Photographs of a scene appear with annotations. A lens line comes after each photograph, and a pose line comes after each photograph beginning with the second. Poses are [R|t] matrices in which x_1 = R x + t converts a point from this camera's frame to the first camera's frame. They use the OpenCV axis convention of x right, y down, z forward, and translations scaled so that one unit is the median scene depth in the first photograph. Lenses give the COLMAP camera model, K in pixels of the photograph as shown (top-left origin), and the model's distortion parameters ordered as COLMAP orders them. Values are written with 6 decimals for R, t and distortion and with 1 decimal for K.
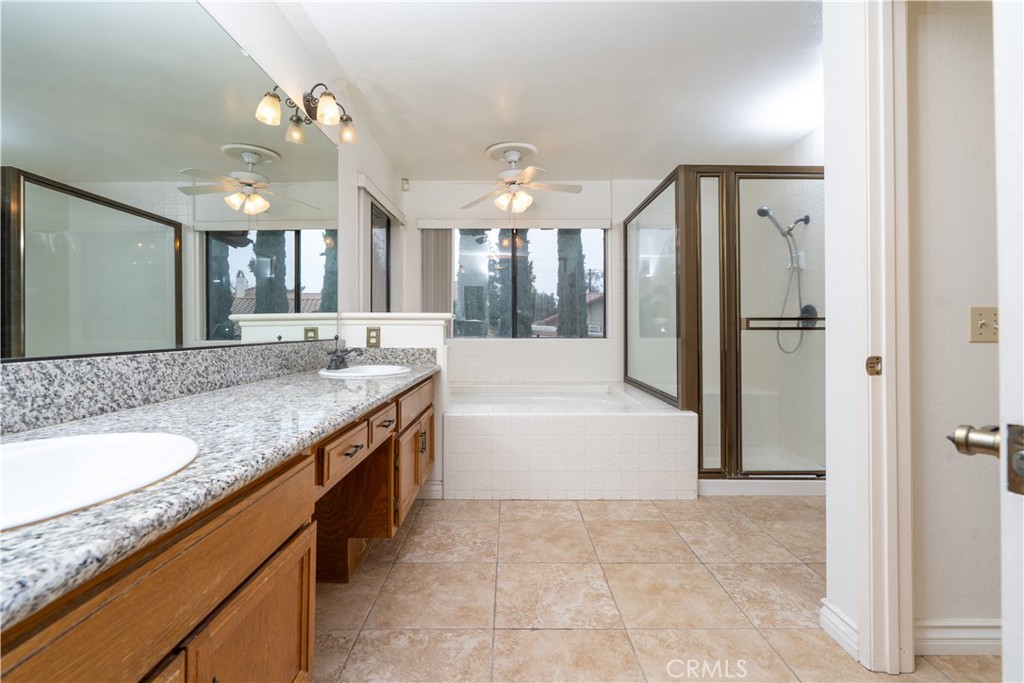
lens RADIAL K [[473.5, 0, 514.5], [0, 473.5, 332.5], [0, 0, 1]] dist [-0.001720, -0.000098]
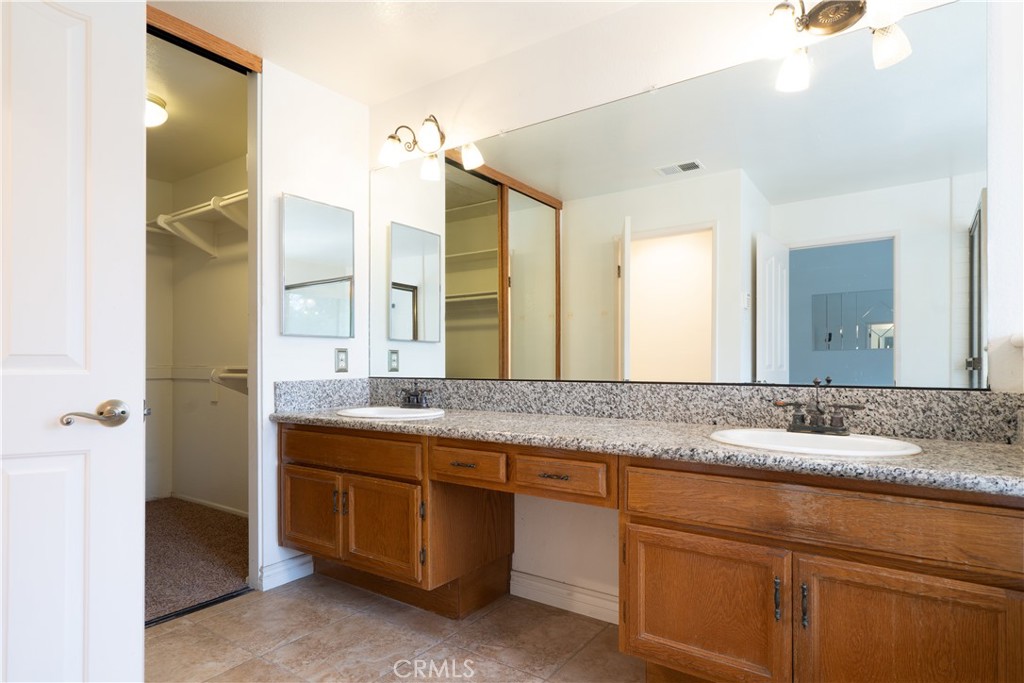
lens RADIAL K [[578.2, 0, 511.2], [0, 578.2, 347.9], [0, 0, 1]] dist [-0.002745, -0.000137]
pose [[-0.573865, 0.001590, -0.818949, 0.823196], [0.004574, 0.999989, -0.001263, -0.063695], [0.818937, -0.004471, -0.573865, 1.947428]]
